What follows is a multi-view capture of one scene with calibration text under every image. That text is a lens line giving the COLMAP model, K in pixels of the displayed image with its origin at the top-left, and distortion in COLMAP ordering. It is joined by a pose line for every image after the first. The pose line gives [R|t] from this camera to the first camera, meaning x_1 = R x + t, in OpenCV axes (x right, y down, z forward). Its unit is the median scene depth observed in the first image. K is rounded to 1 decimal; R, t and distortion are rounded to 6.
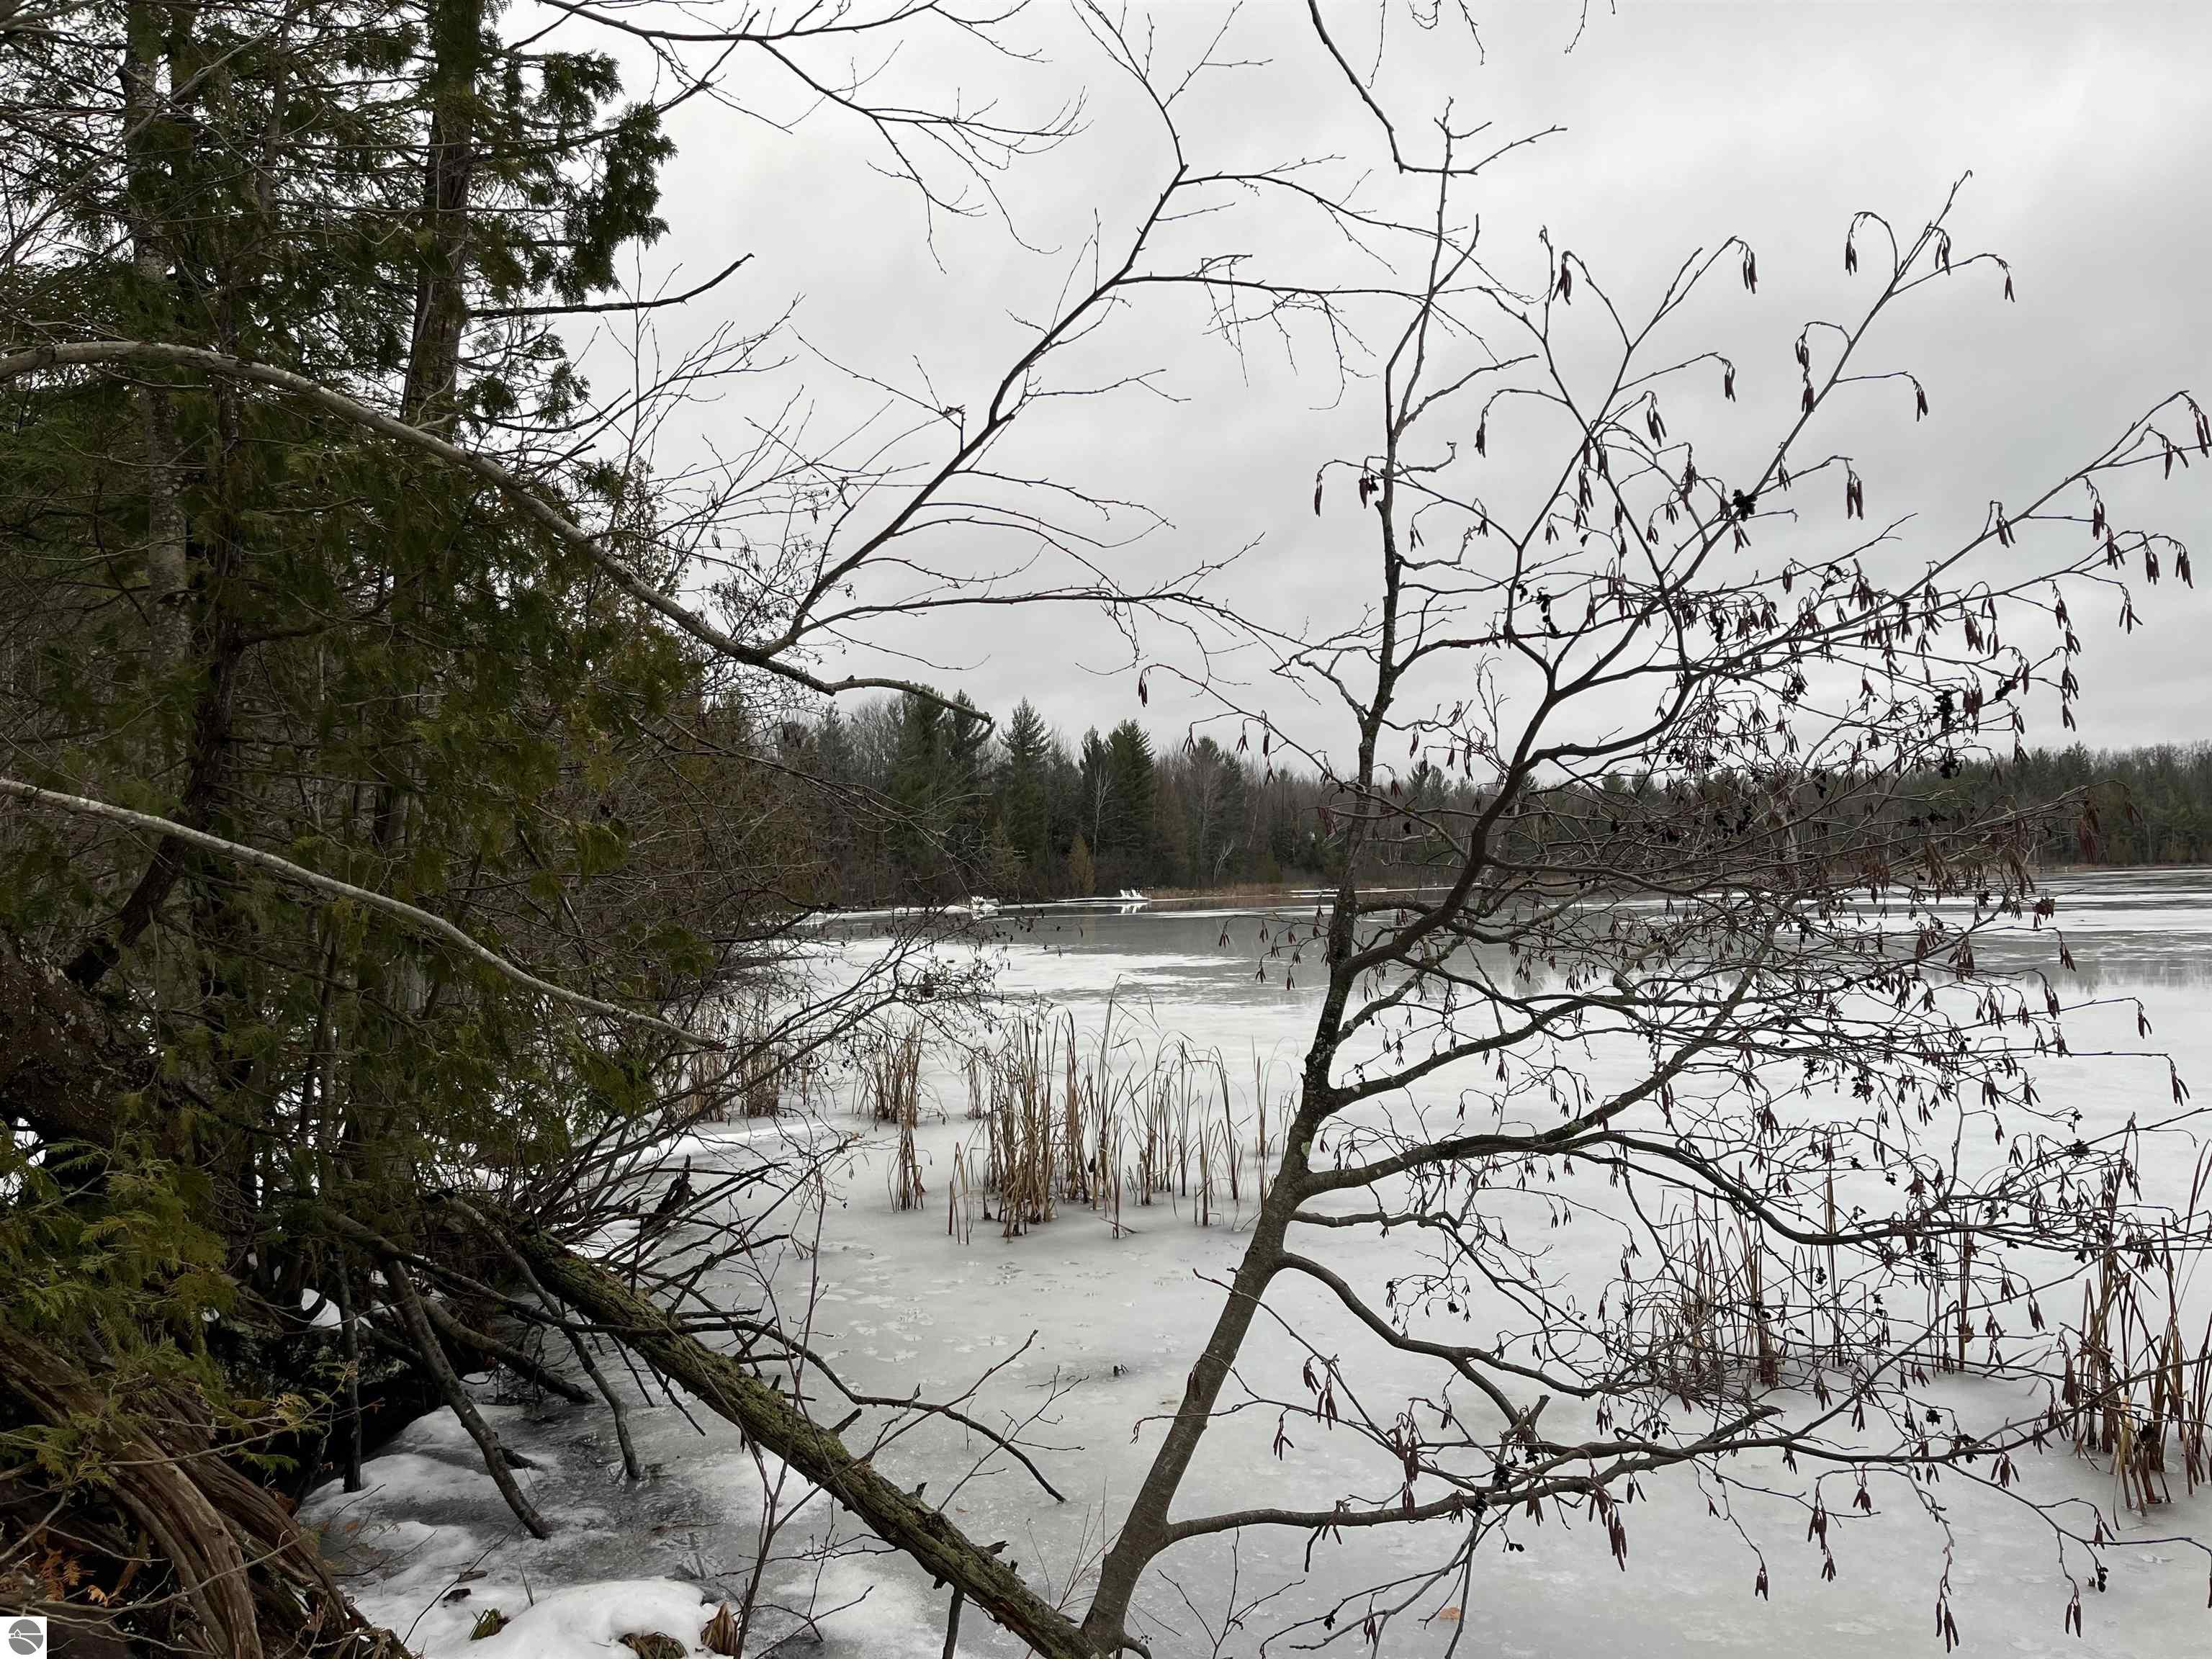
lens RADIAL K [[1686.8, 0, 1107.6], [0, 1686.8, 829.8], [0, 0, 1]] dist [0.031297, -0.008447]
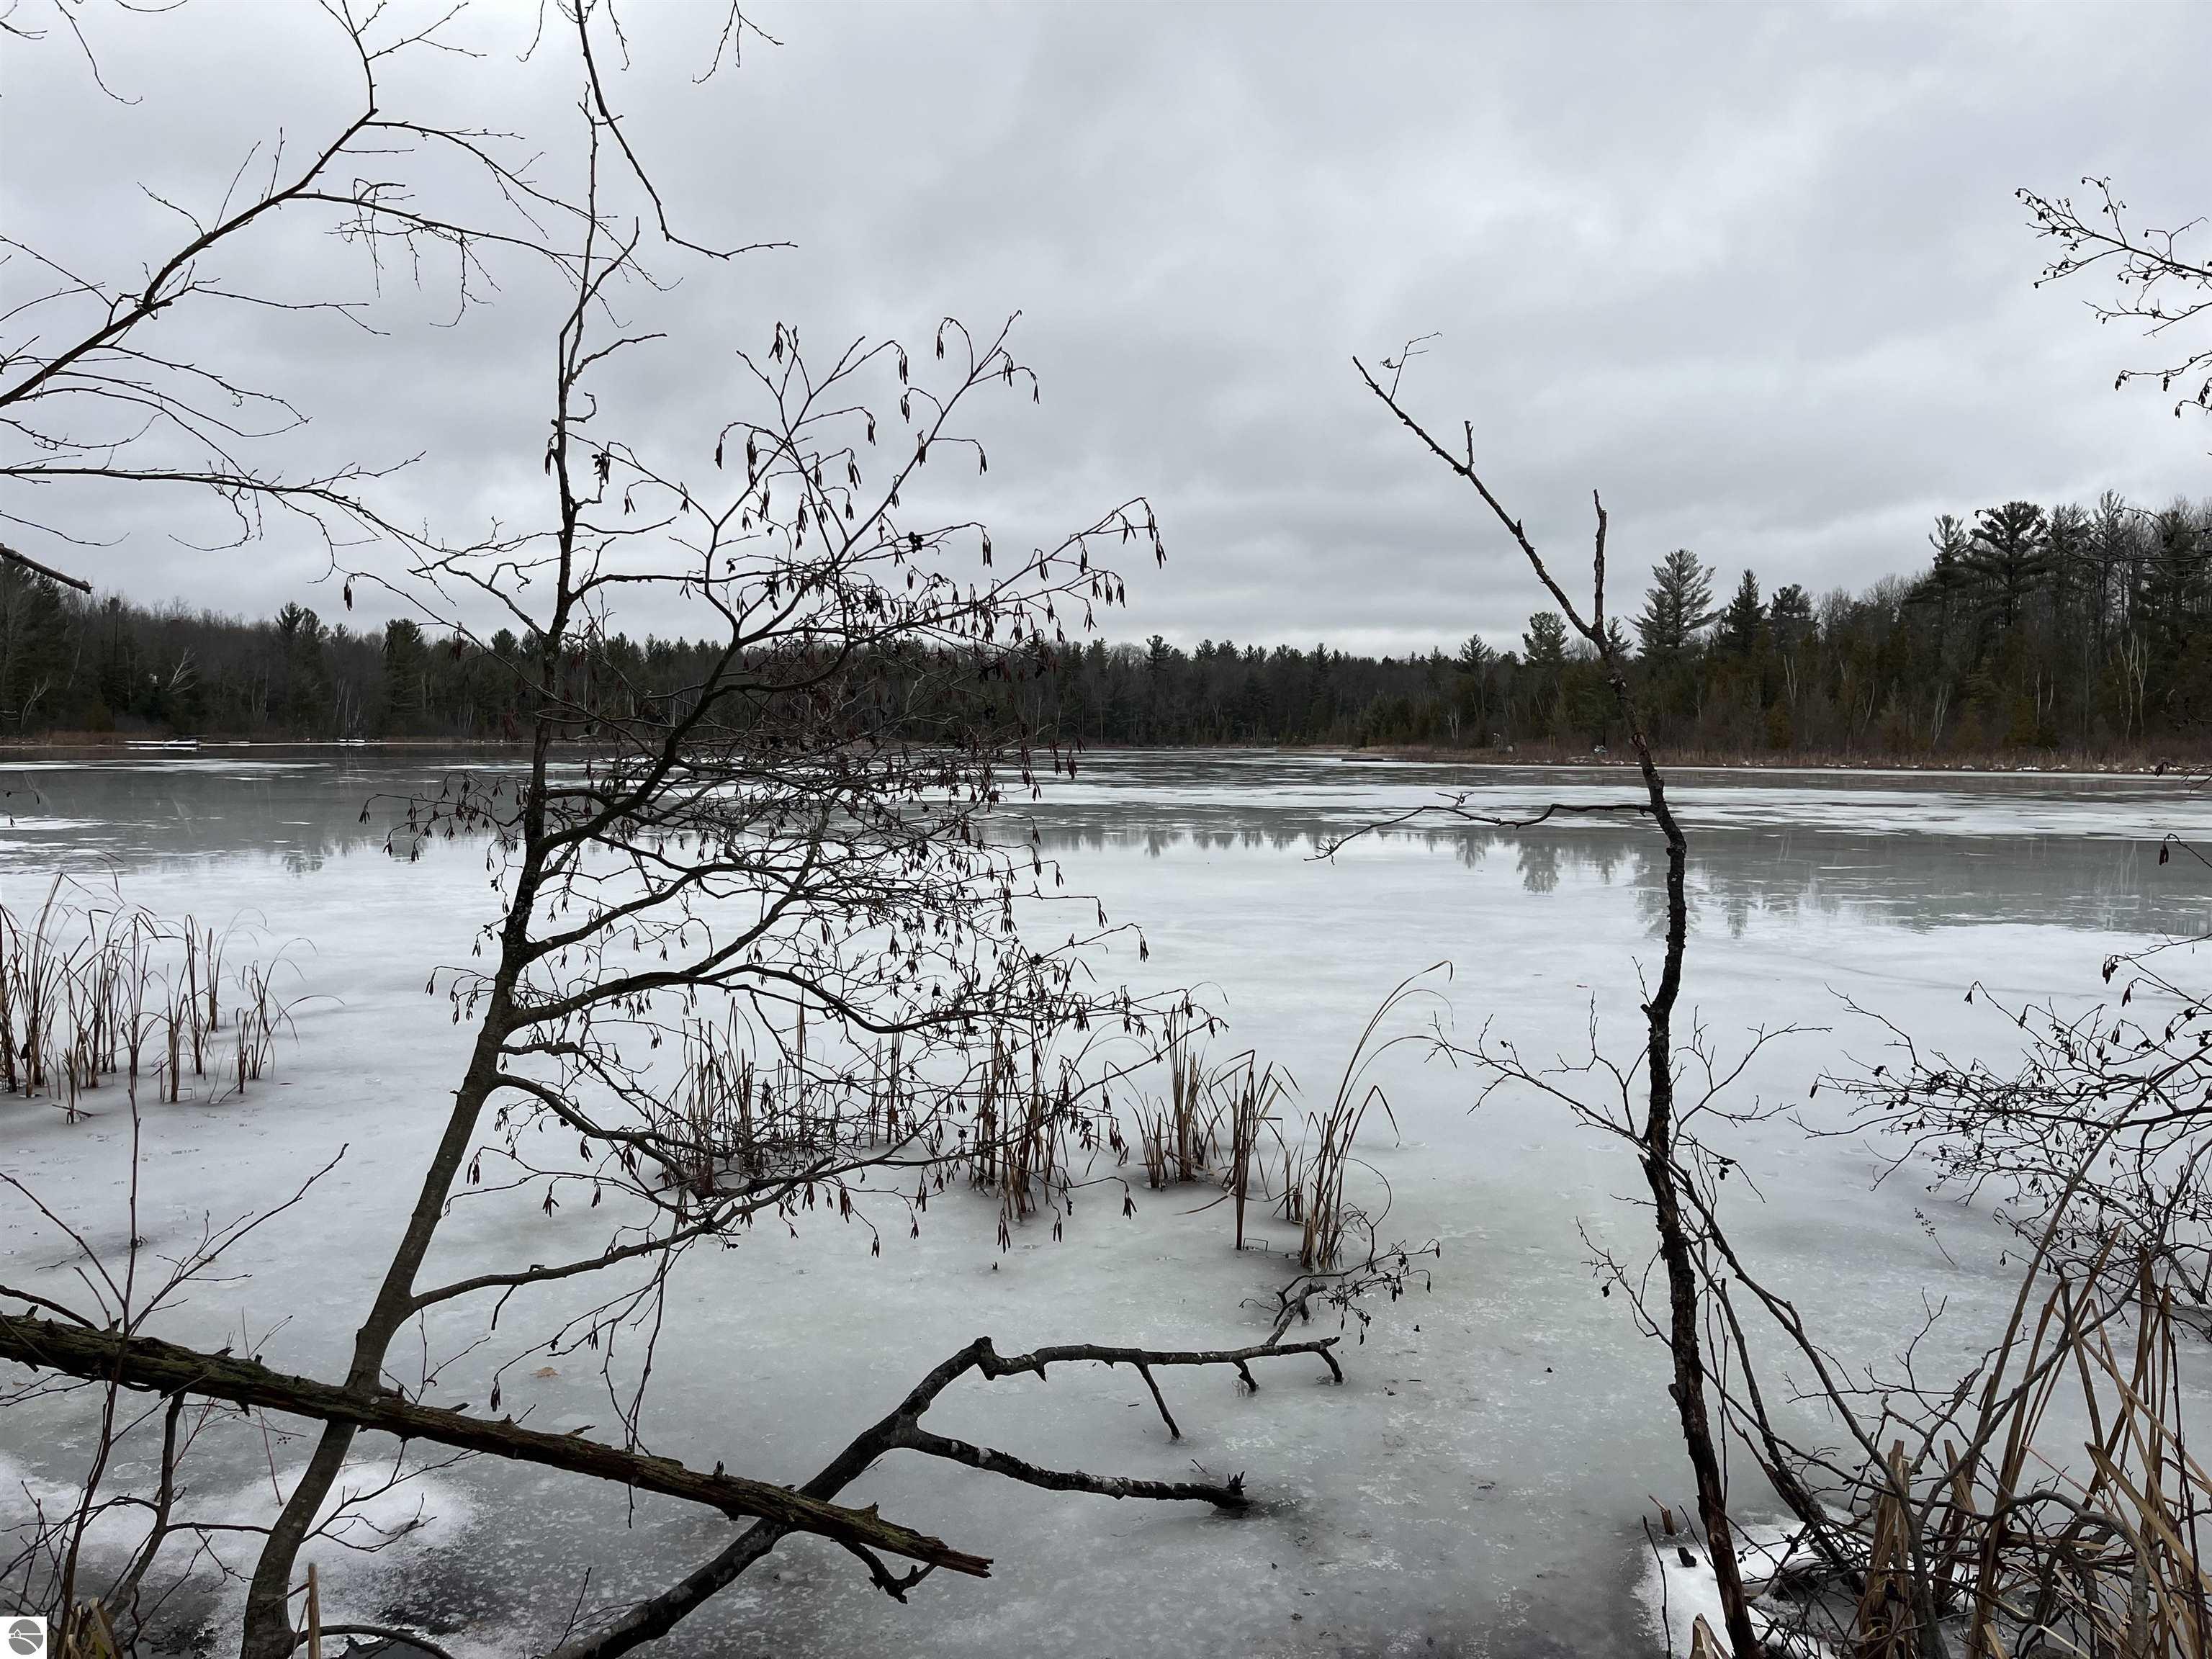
lens RADIAL K [[1686.8, 0, 1106.8], [0, 1686.8, 827.7], [0, 0, 1]] dist [0.031297, -0.008447]
pose [[0.806191, 0.003819, 0.591642, -0.233411], [-0.050886, 0.996721, 0.062904, -0.025238], [-0.589462, -0.080819, 0.803743, -0.207317]]
